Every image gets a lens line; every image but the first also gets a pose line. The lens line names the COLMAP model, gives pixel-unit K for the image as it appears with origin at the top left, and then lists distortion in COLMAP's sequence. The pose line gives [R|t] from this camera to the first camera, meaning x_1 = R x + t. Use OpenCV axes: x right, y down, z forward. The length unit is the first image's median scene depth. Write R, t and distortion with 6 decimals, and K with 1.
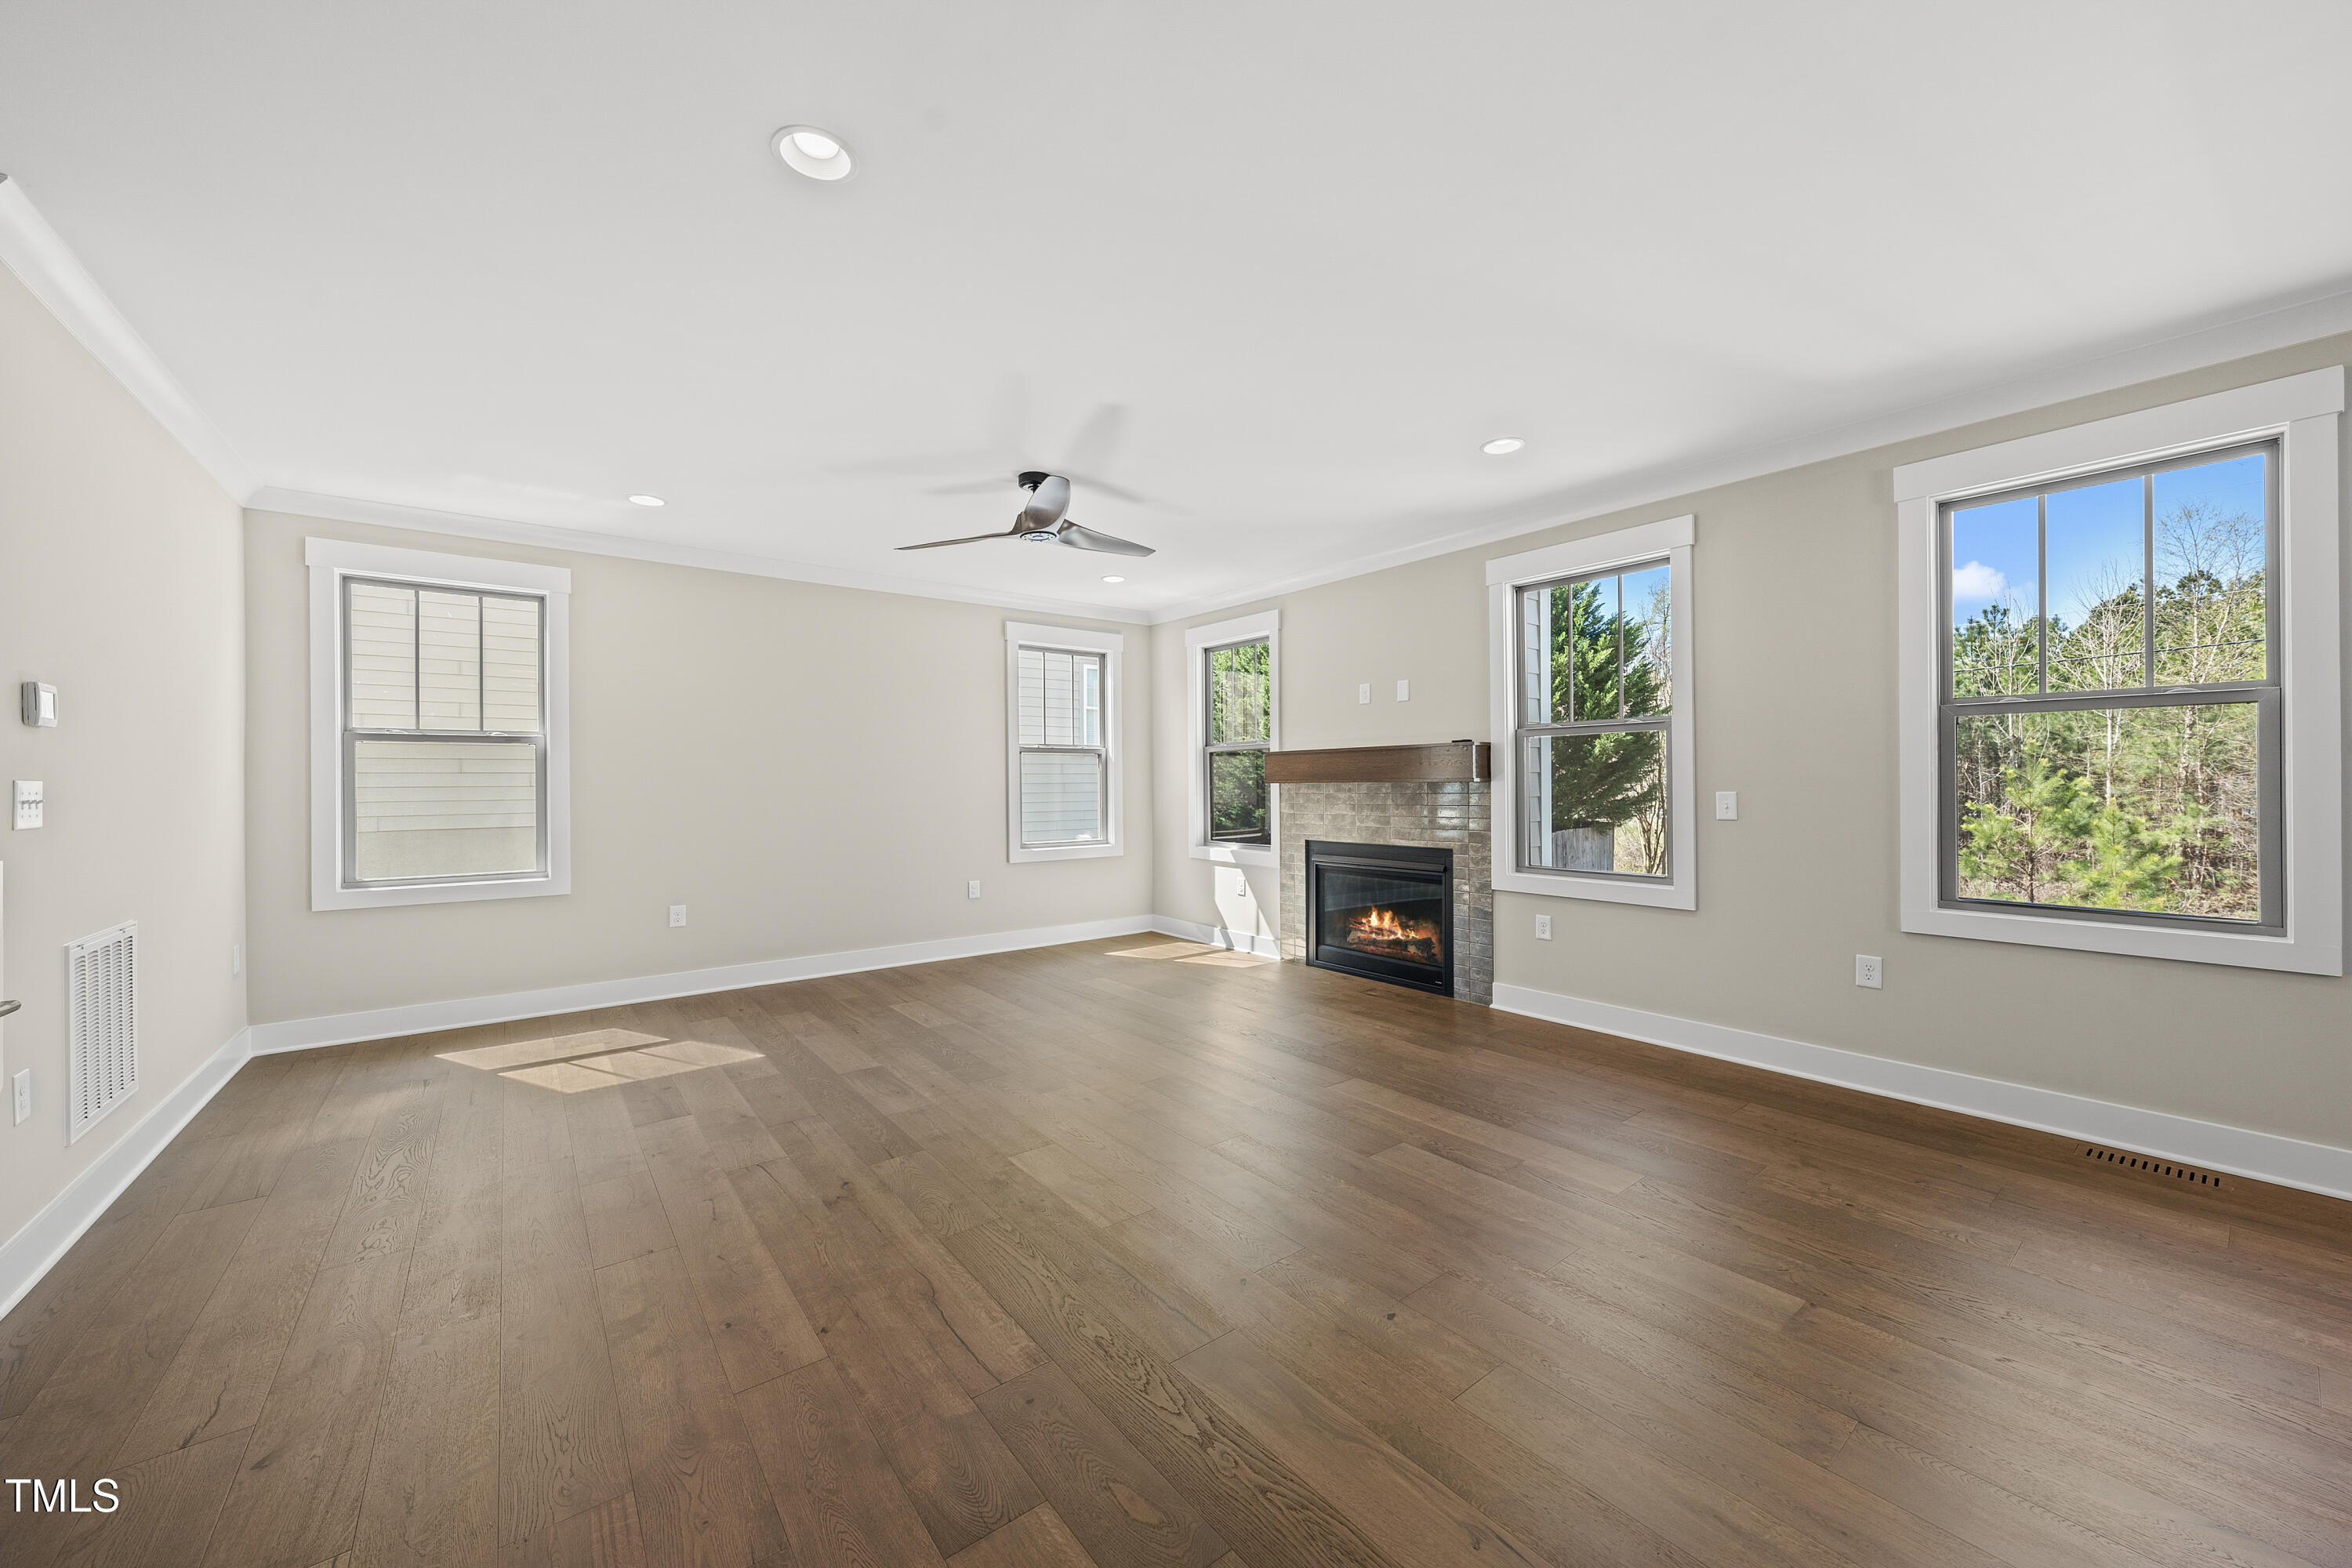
lens RADIAL K [[860.1, 0, 1180.9], [0, 860.1, 783.9], [0, 0, 1]] dist [-0.002874, -0.000199]
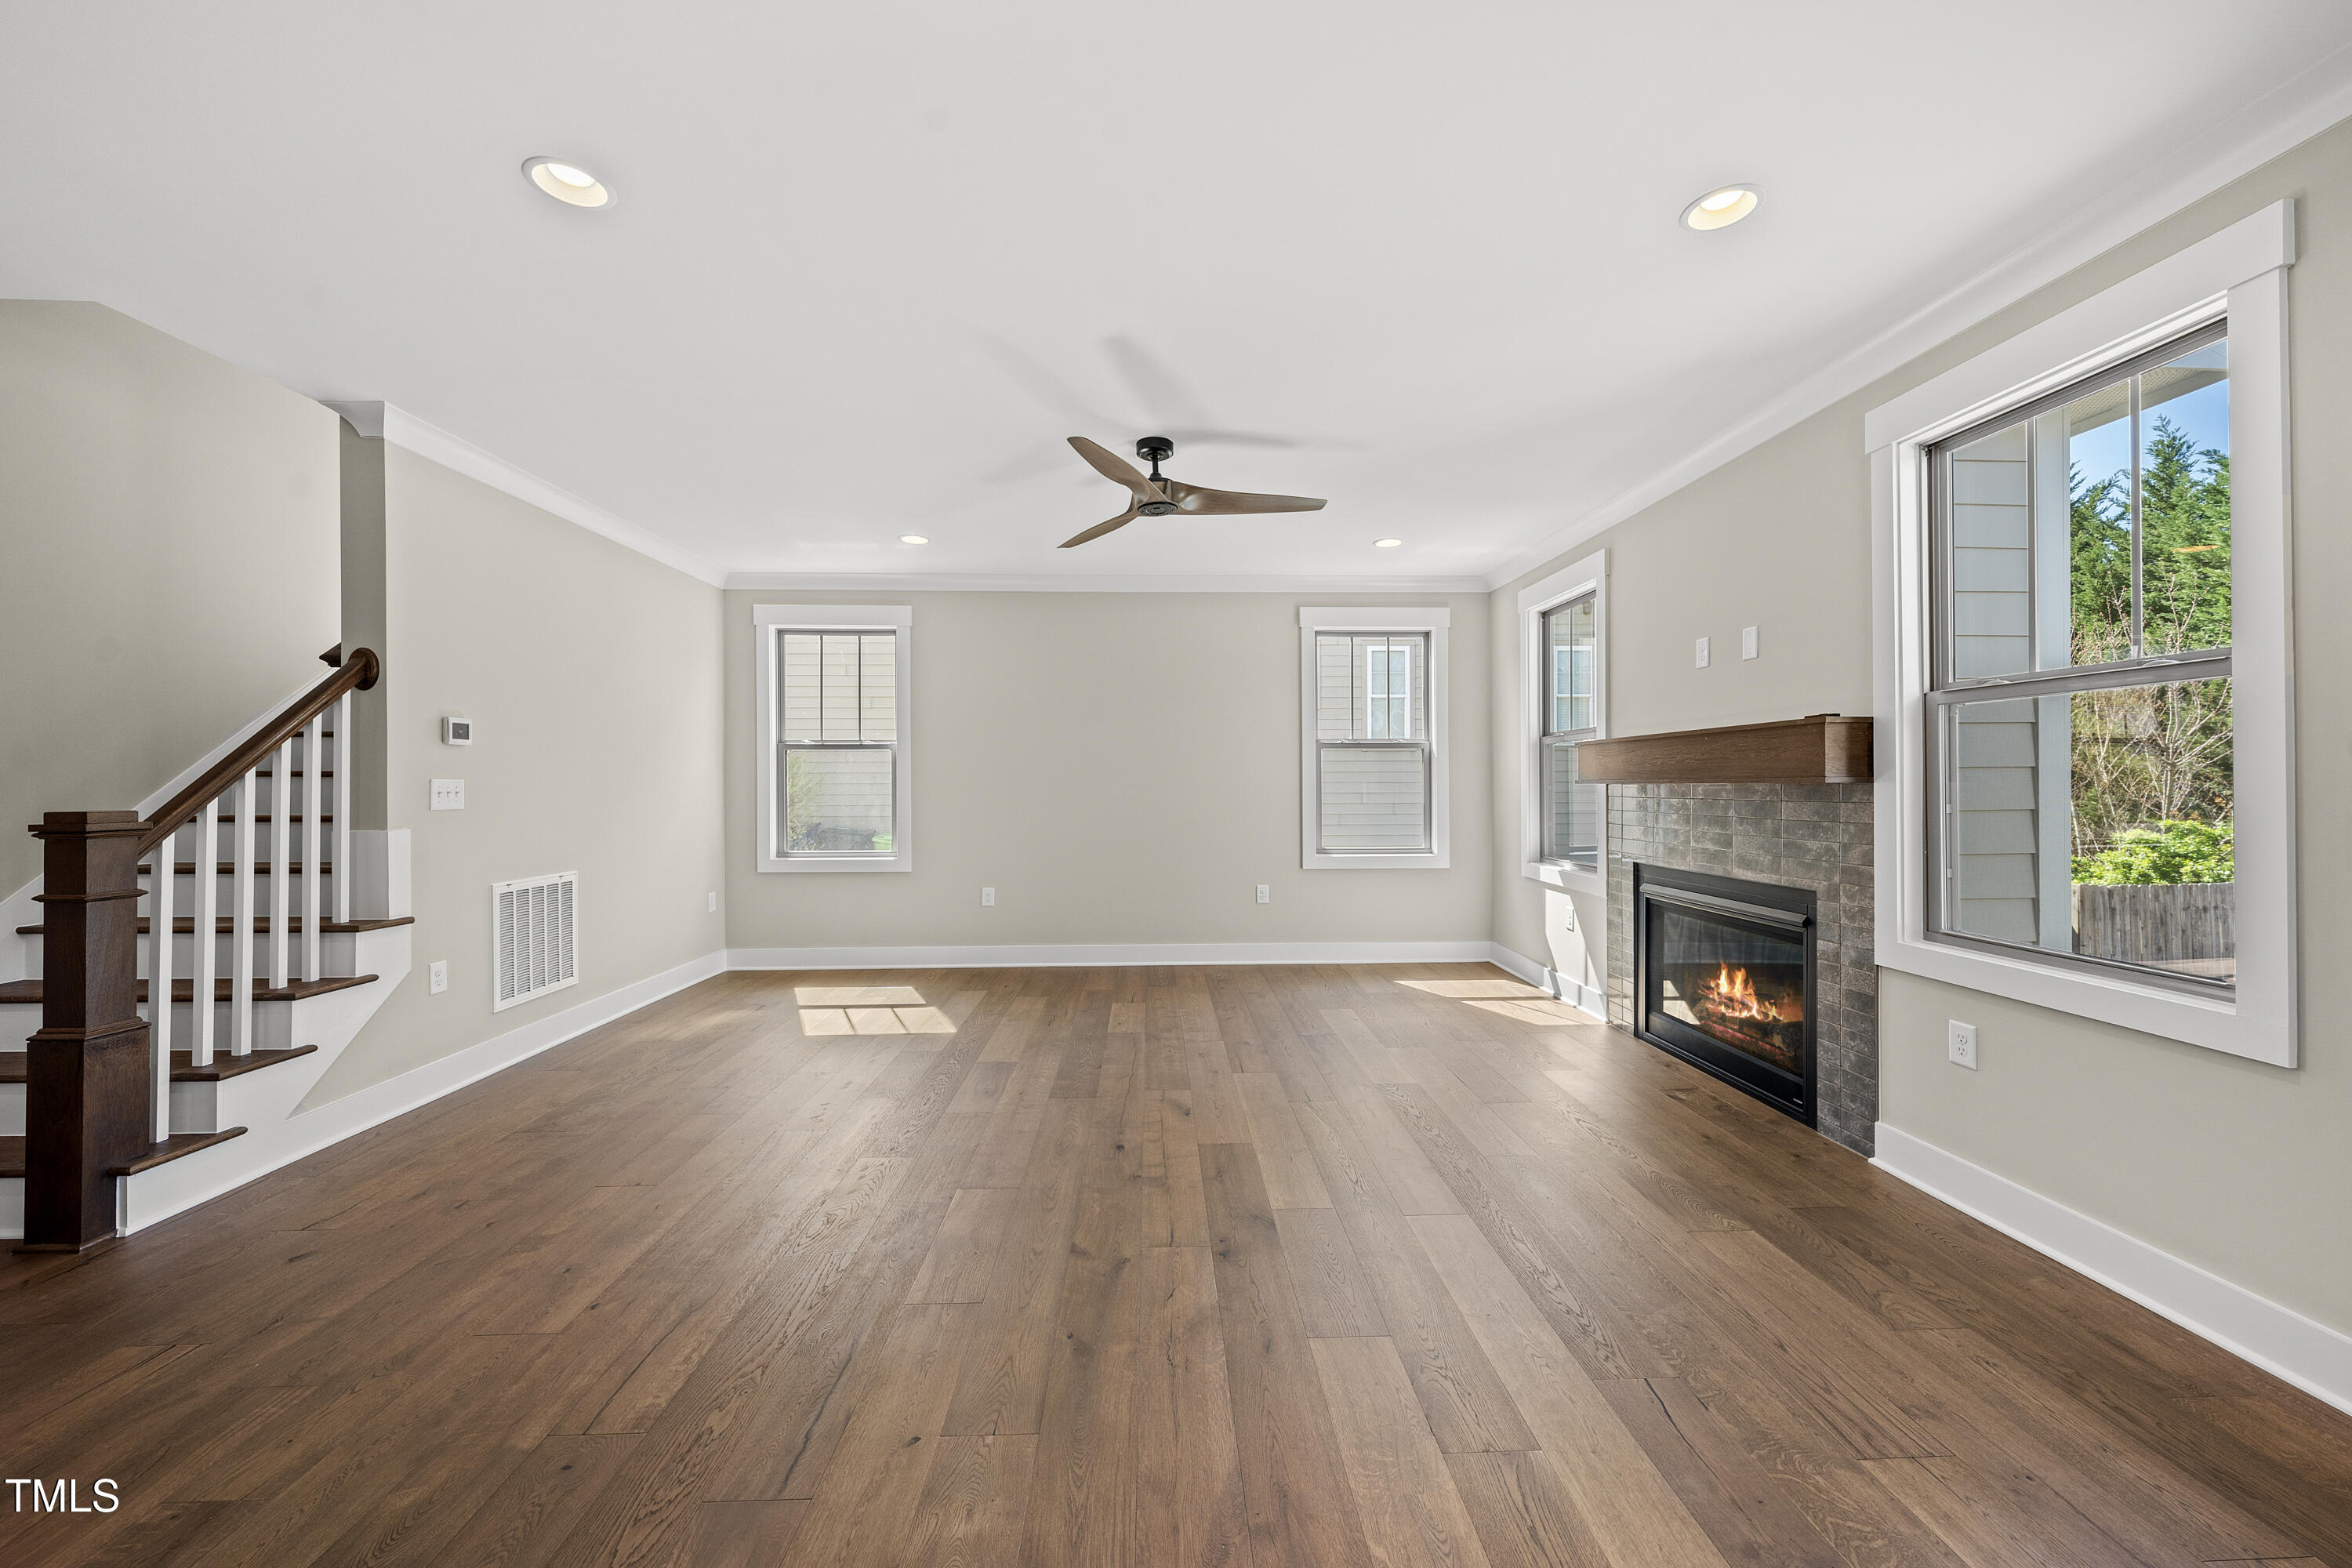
lens RADIAL K [[860.1, 0, 1182.6], [0, 860.1, 780.8], [0, 0, 1]] dist [-0.002874, -0.000199]
pose [[0.808693, 0.002474, -0.588226, 0.262663], [-0.003482, 0.999994, -0.000581, -0.001579], [0.588221, 0.002518, 0.808697, 0.194483]]
